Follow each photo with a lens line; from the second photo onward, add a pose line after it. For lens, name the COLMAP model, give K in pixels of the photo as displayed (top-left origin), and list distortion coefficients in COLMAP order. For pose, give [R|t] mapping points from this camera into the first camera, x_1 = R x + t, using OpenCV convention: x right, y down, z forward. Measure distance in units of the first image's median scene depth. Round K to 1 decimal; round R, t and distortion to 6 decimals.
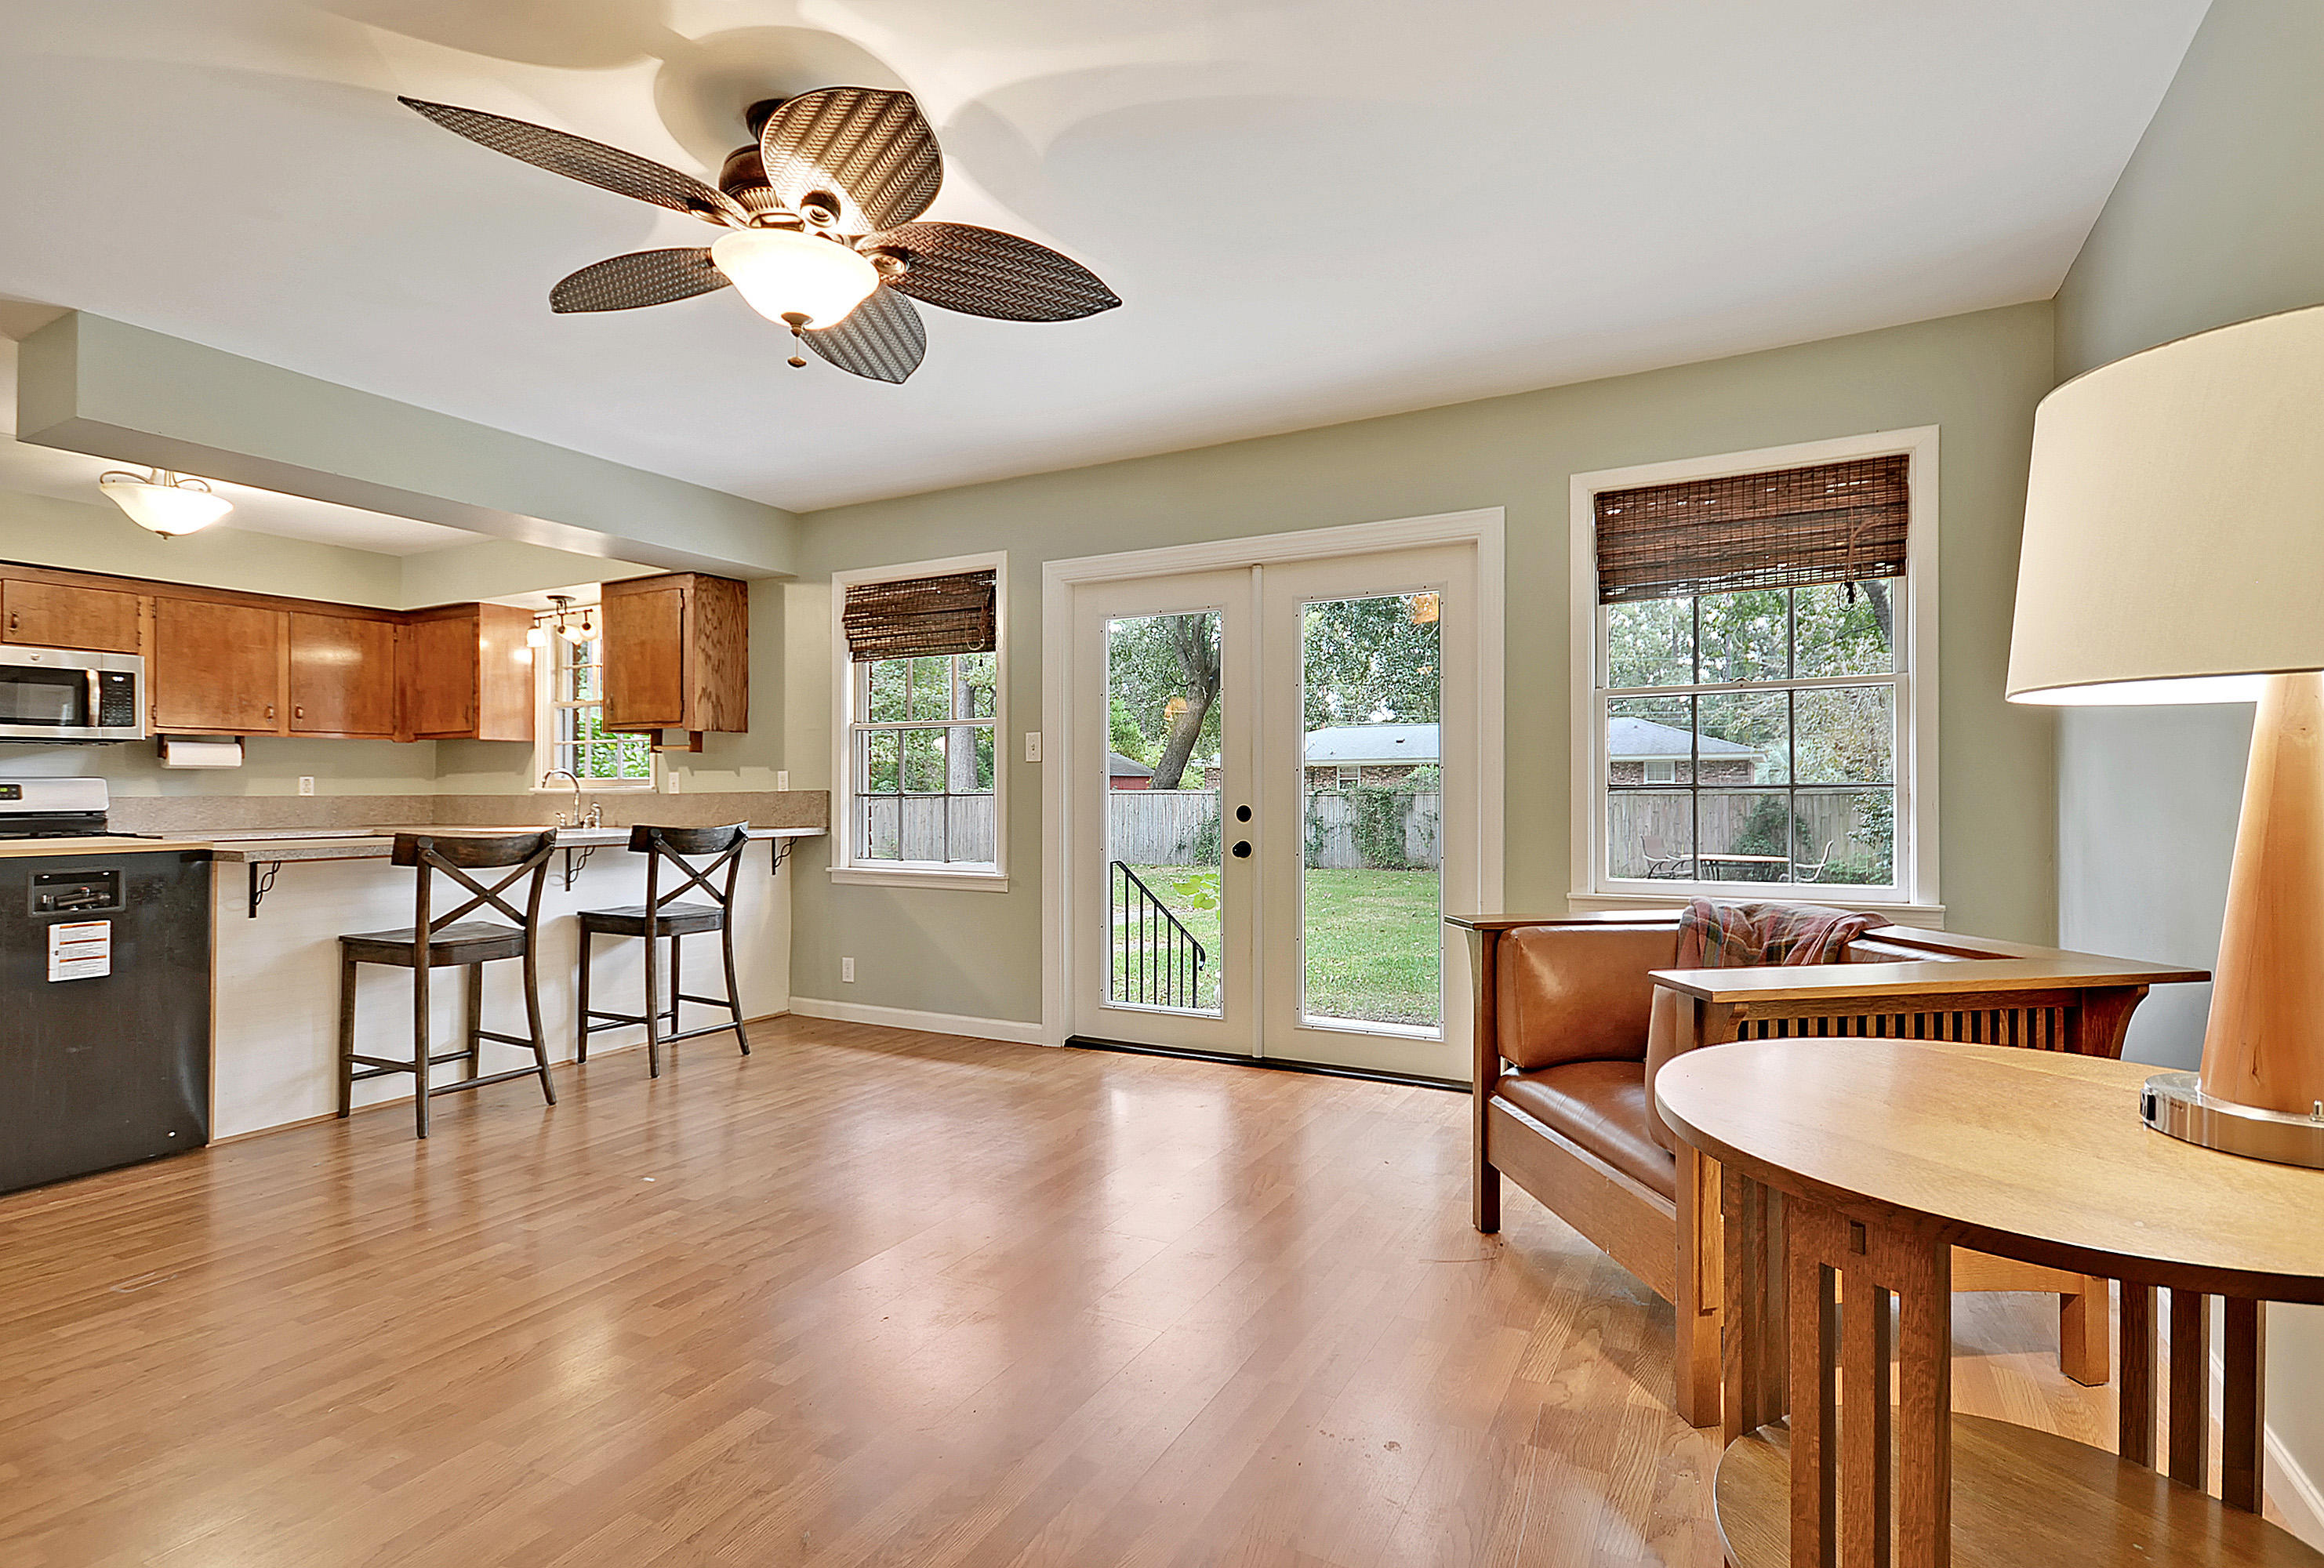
lens RADIAL K [[1101.5, 0, 1178.2], [0, 1101.5, 783.4], [0, 0, 1]] dist [0.011392, -0.000652]
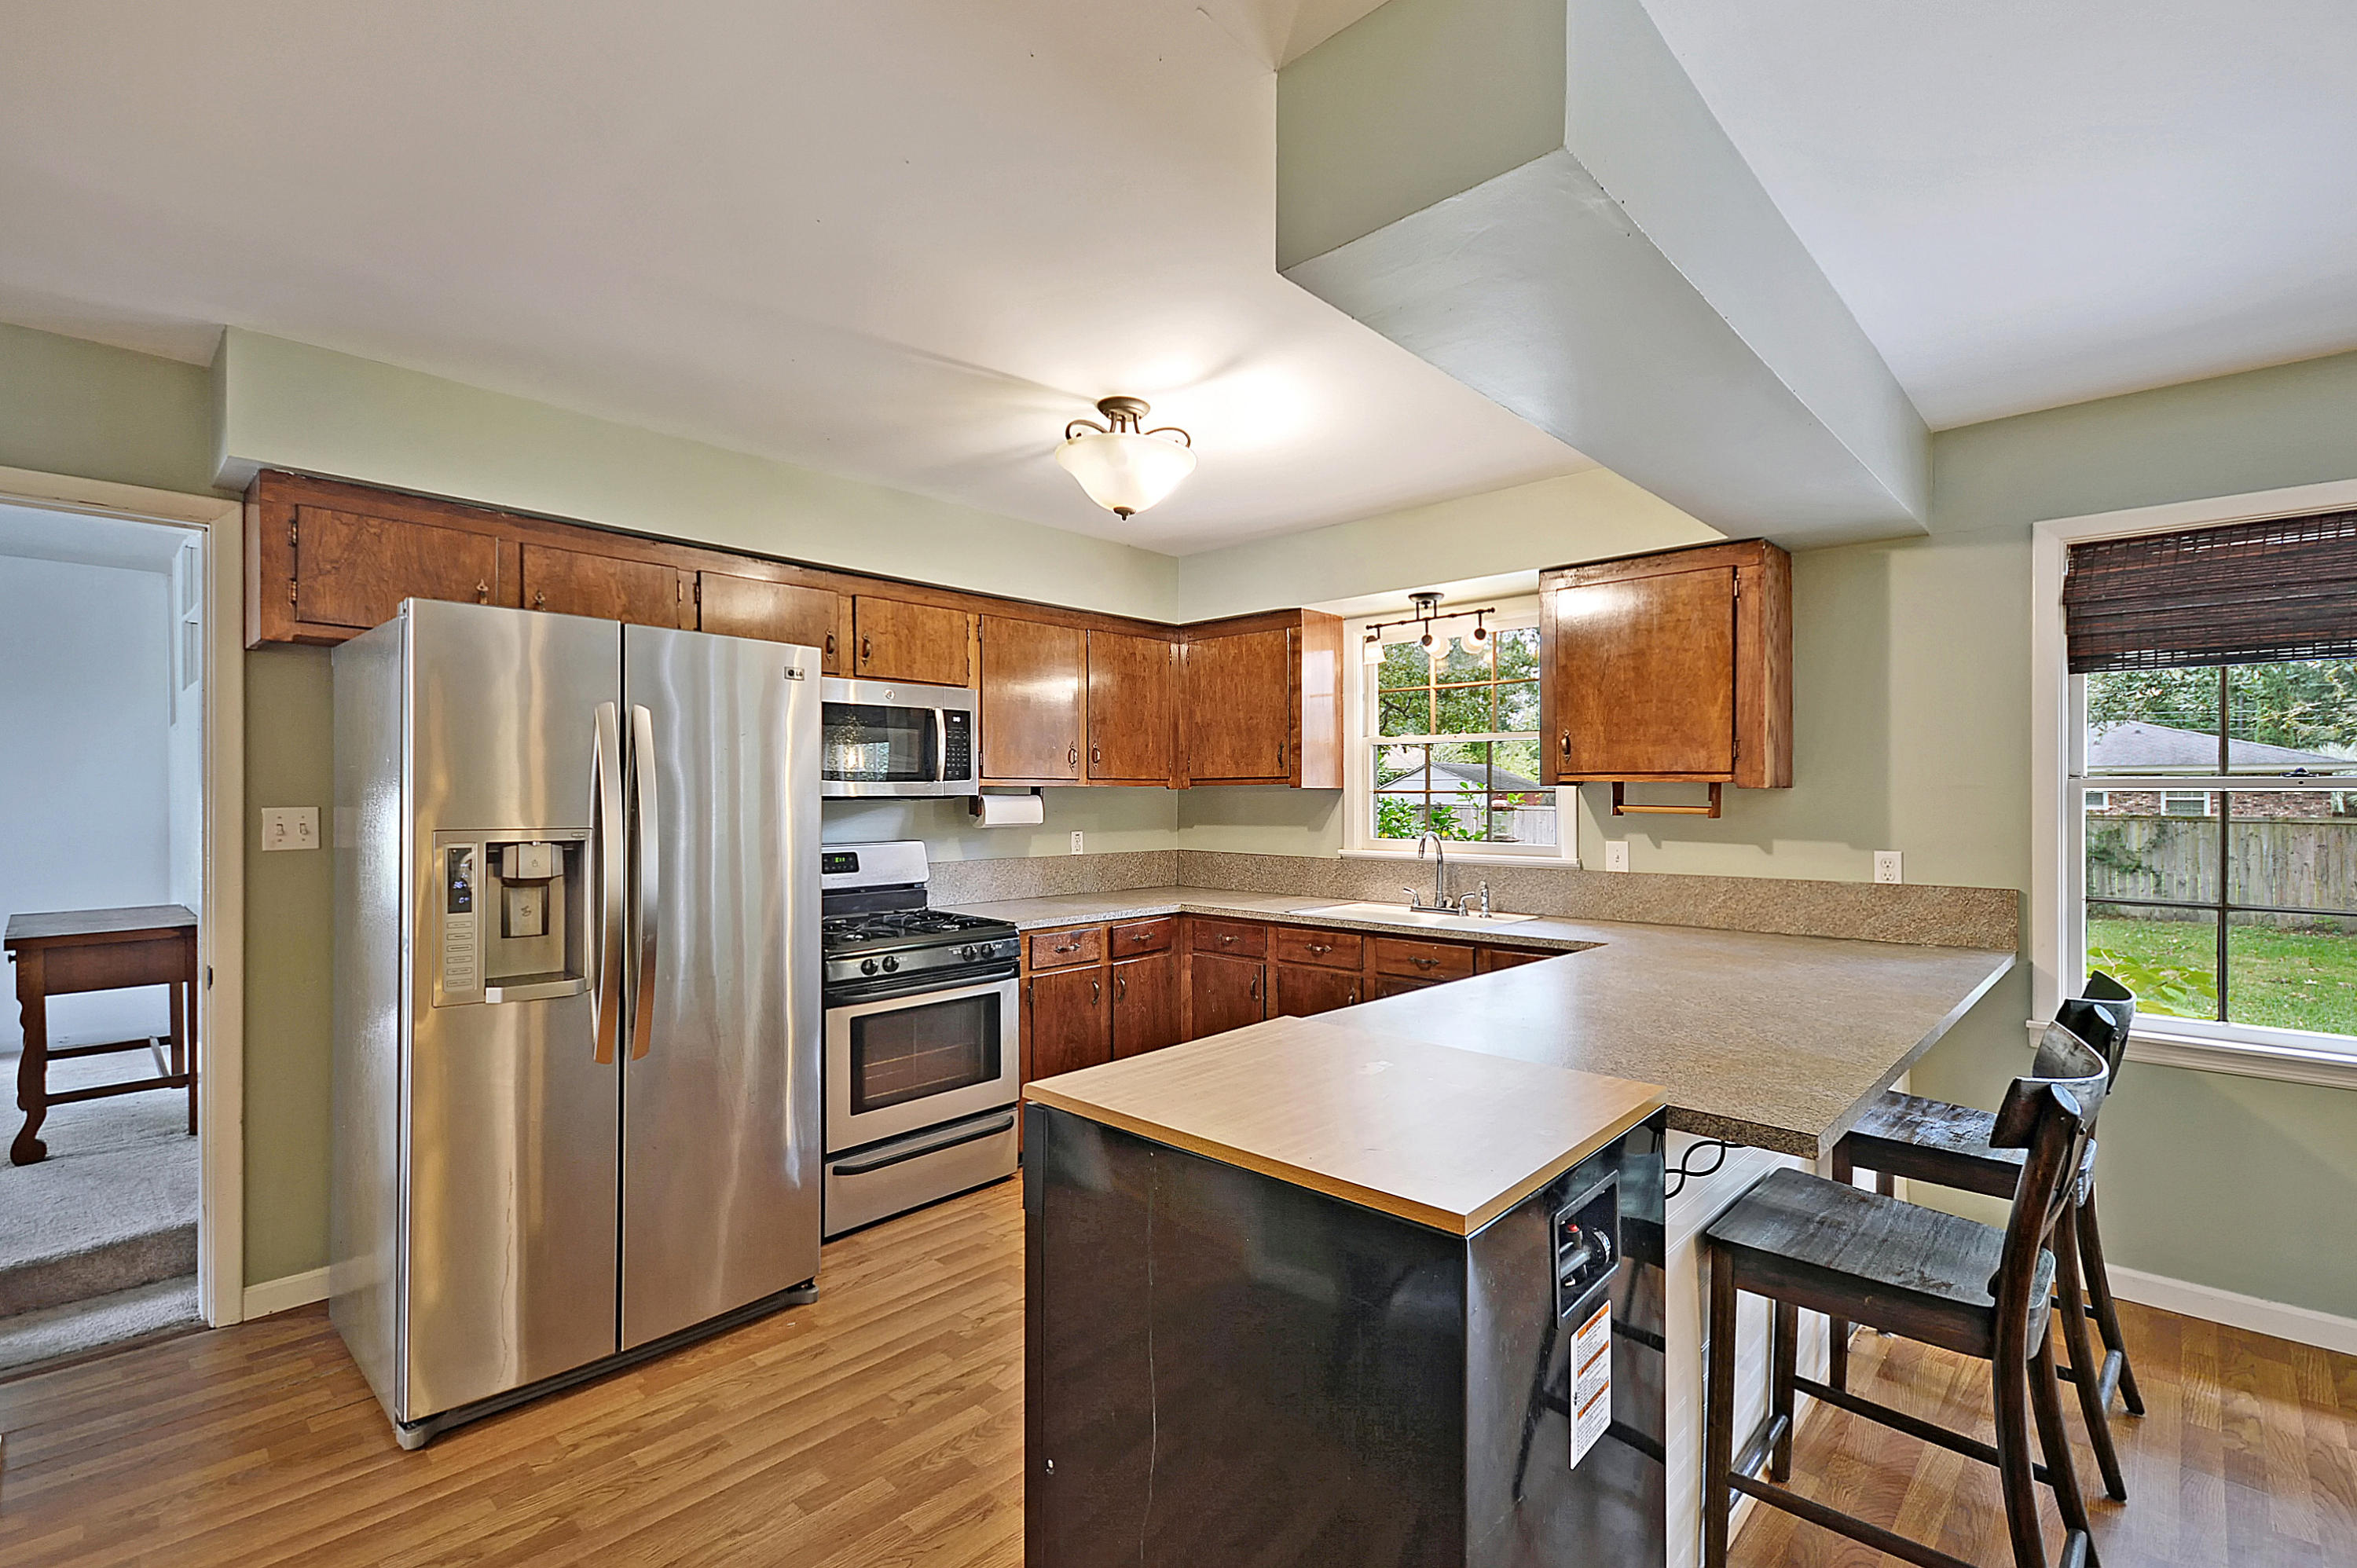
lens RADIAL K [[1039.8, 0, 1175.9], [0, 1039.8, 789.0], [0, 0, 1]] dist [-0.002390, -0.000125]
pose [[0.963325, 0.004624, -0.268298, -0.595993], [-0.004220, 0.999989, 0.002082, -0.045786], [0.268305, -0.000873, 0.963334, 0.328016]]
